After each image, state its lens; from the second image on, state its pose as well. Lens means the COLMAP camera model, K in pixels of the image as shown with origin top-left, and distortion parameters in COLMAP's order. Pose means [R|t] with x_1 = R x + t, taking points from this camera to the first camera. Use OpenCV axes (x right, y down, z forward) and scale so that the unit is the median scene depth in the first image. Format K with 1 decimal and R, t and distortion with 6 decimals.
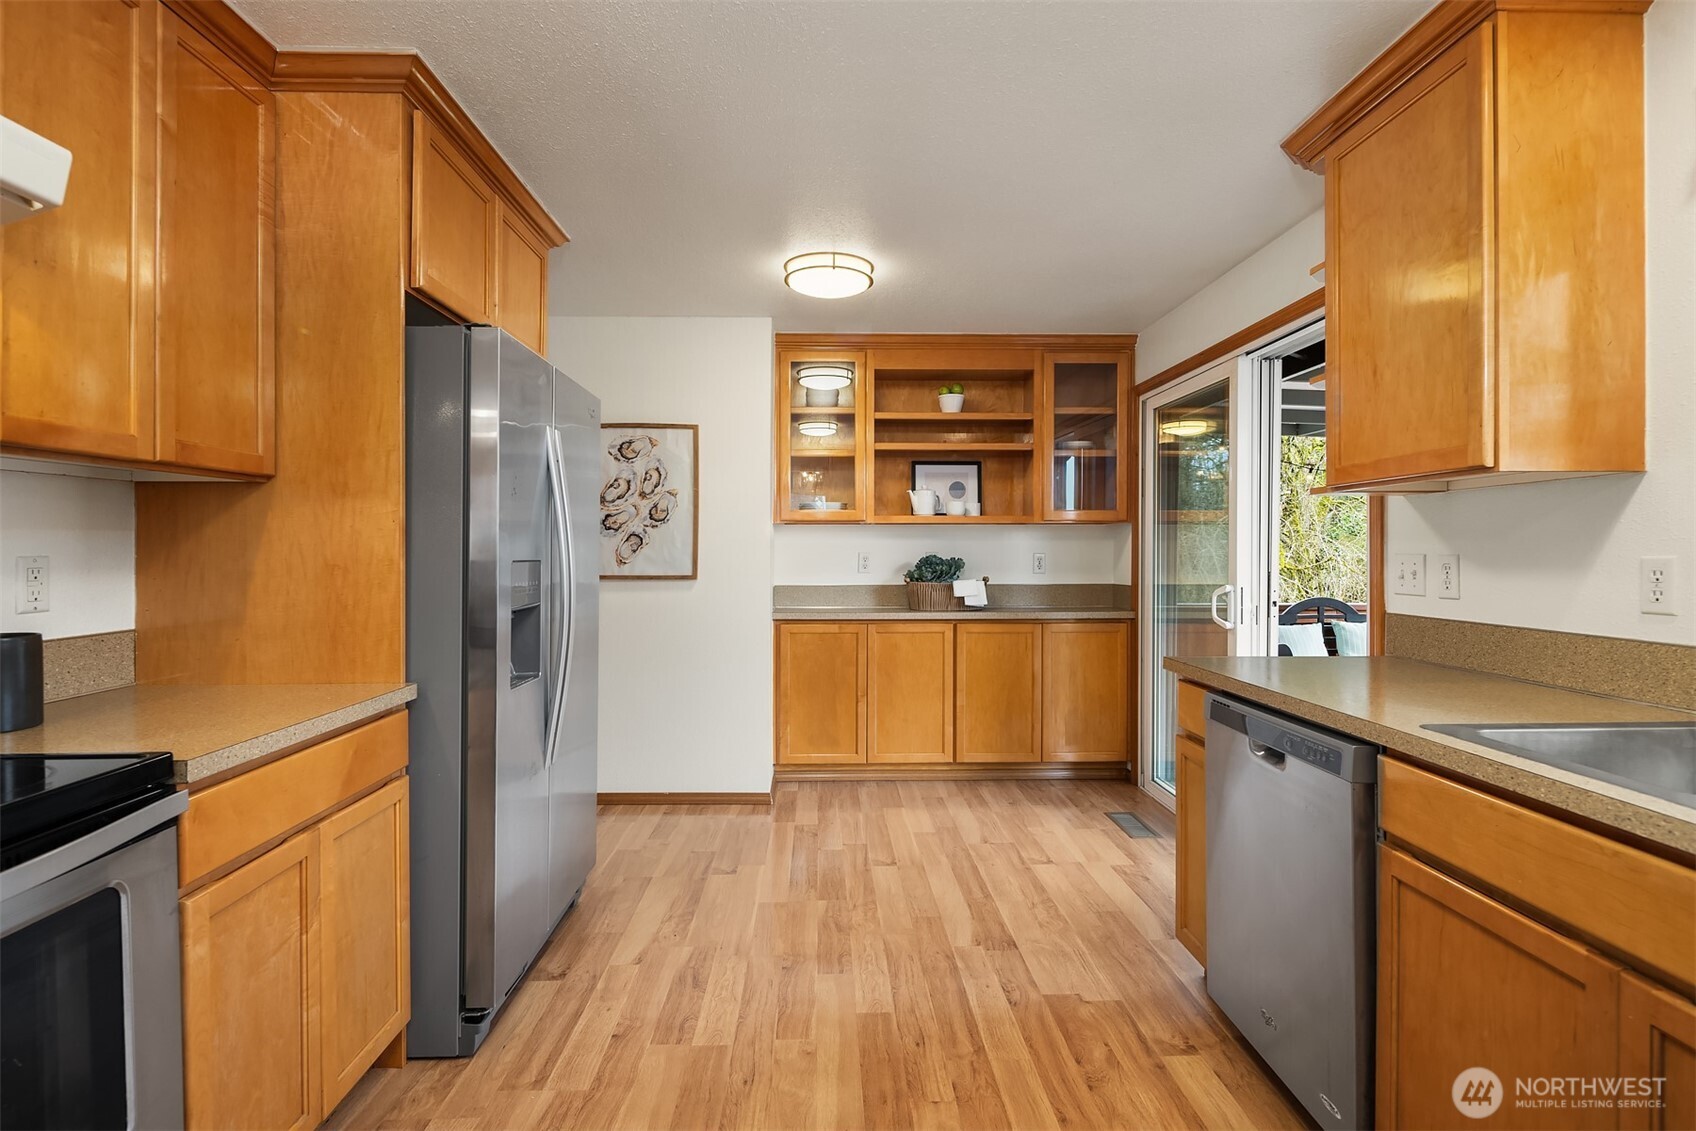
lens RADIAL K [[816.9, 0, 853.0], [0, 816.9, 558.7], [0, 0, 1]] dist [-0.001698, -0.001515]
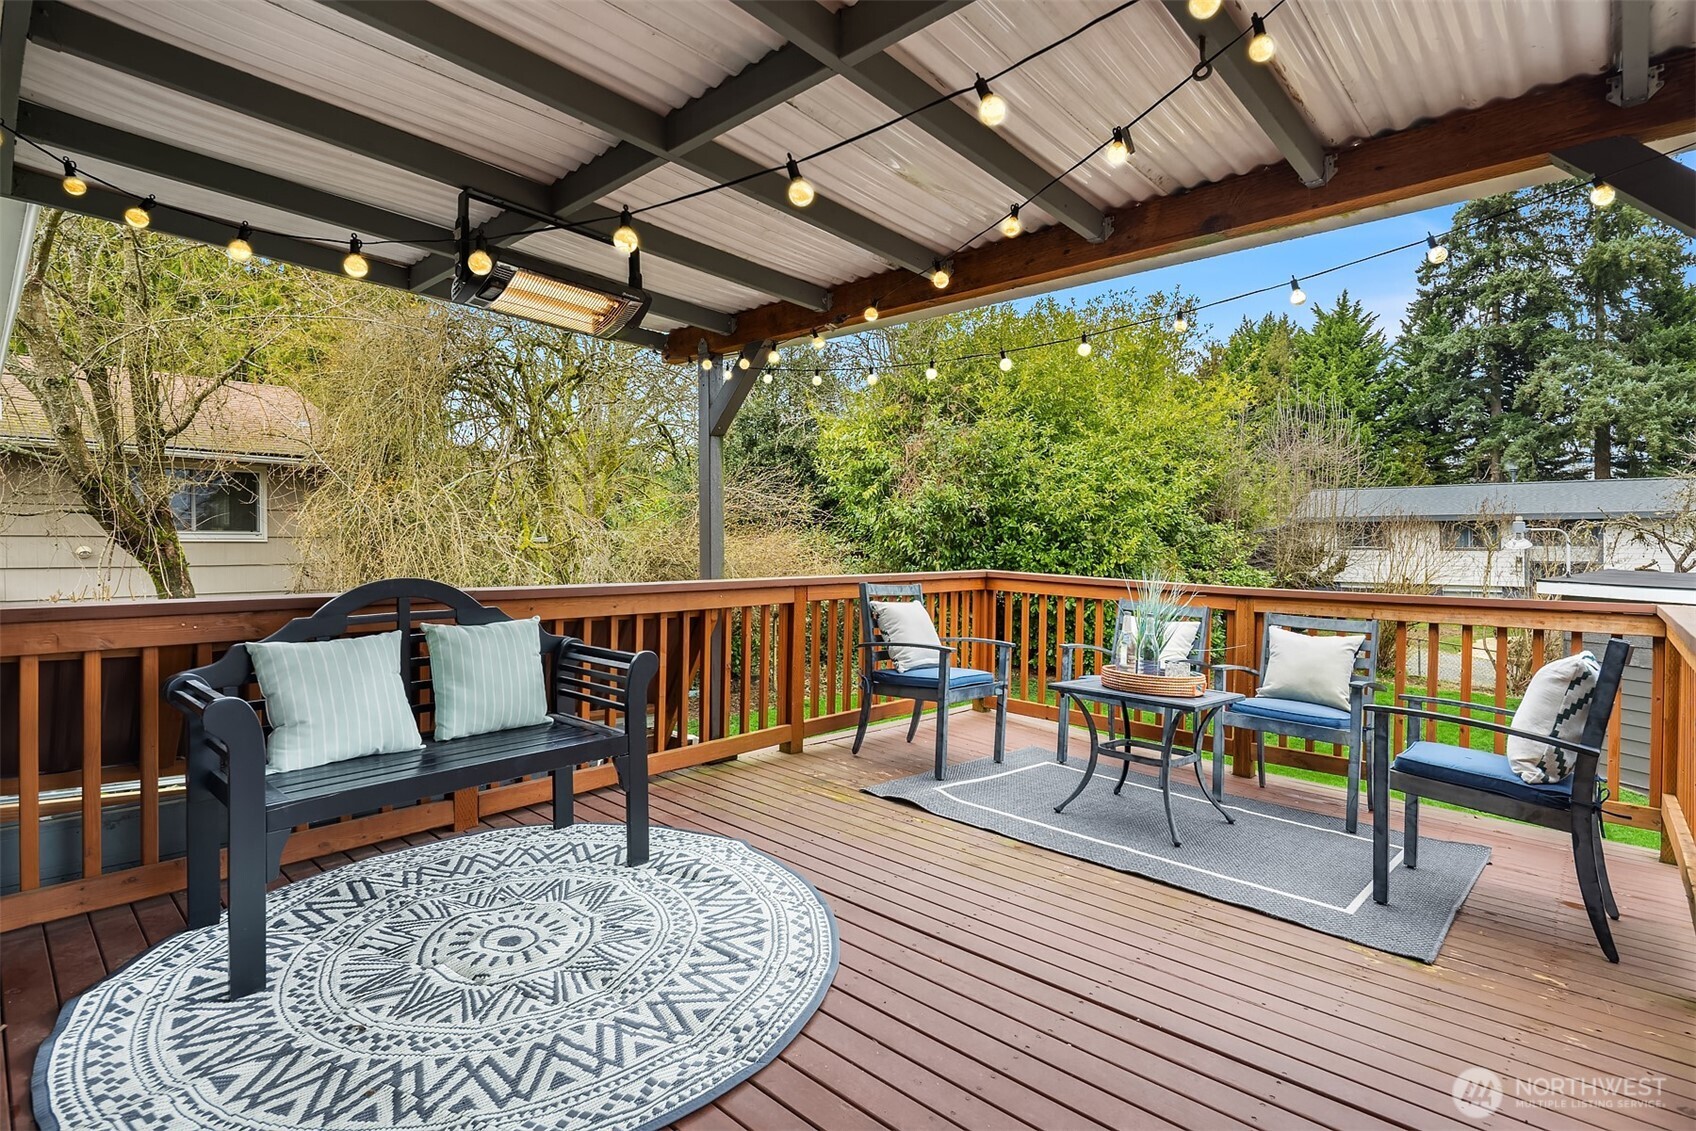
lens RADIAL K [[798.8, 0, 843.9], [0, 798.8, 540.0], [0, 0, 1]] dist [-0.002737, -0.000460]
pose [[0.711133, 0.005460, 0.703036, 0.638416], [0.002731, 0.999941, -0.010529, 0.043966], [-0.703052, 0.009408, 0.711076, 0.692309]]
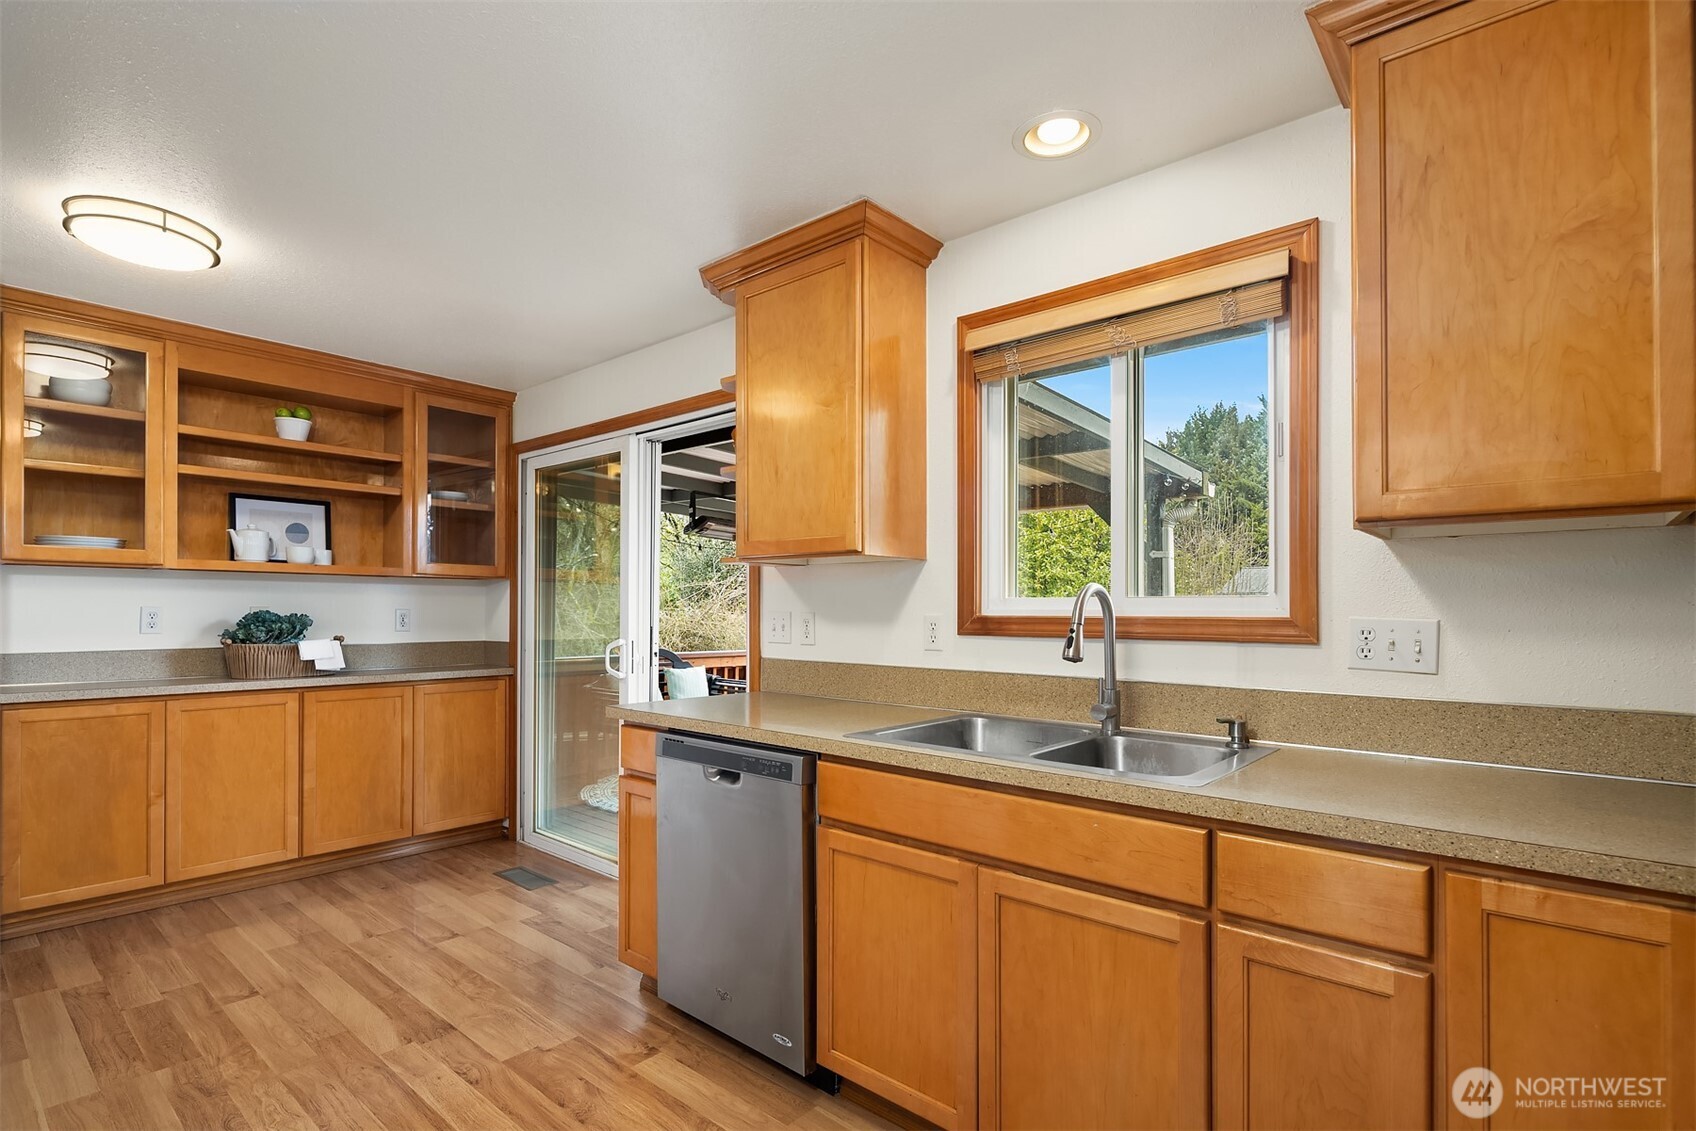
lens RADIAL K [[806.1, 0, 856.1], [0, 806.1, 612.2], [0, 0, 1]] dist [0.000727, -0.001059]
pose [[0.676149, 0.003530, 0.736757, -0.118707], [-0.000861, 0.999992, -0.004001, 0.000051], [-0.736765, 0.002071, 0.676146, 0.021309]]
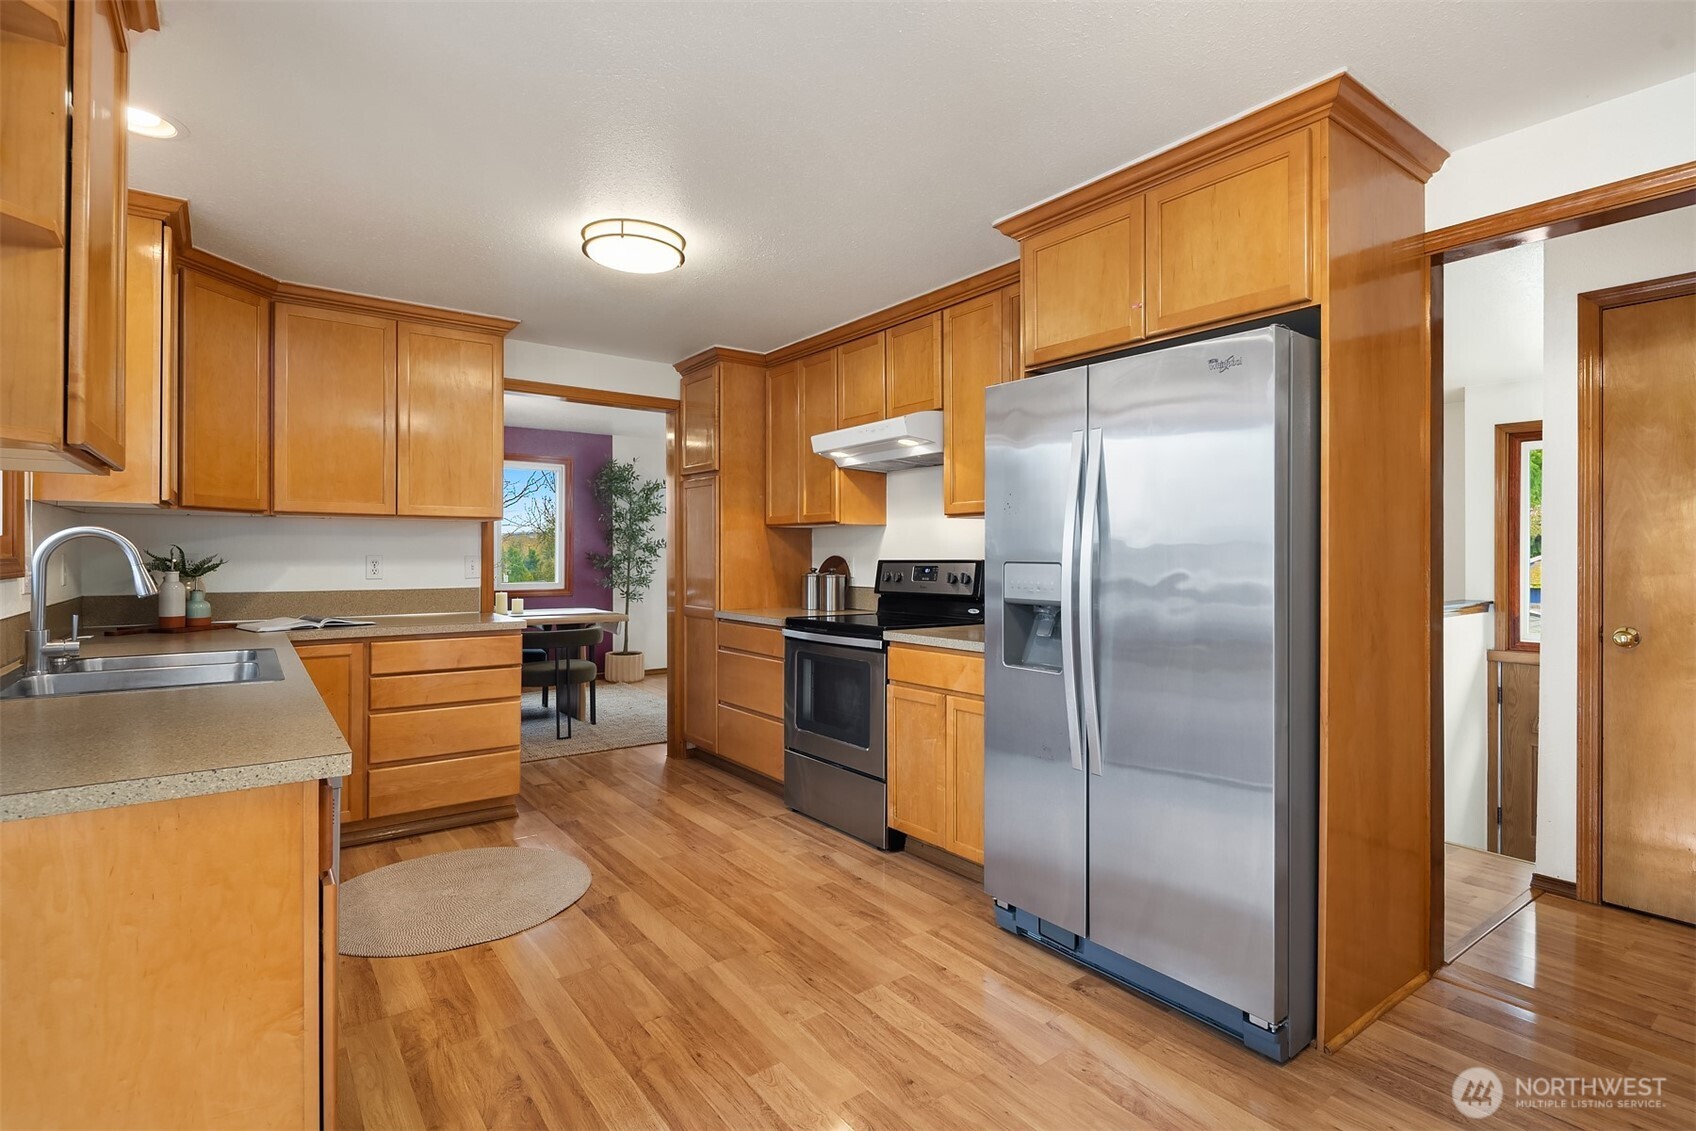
lens RADIAL K [[827.8, 0, 848.0], [0, 827.8, 565.5], [0, 0, 1]] dist [-0.001515, -0.000737]
pose [[-0.828745, 0.007822, -0.559571, 0.264650], [-0.004214, 0.999787, 0.020217, -0.007038], [0.559610, 0.019113, -0.828536, 1.049558]]
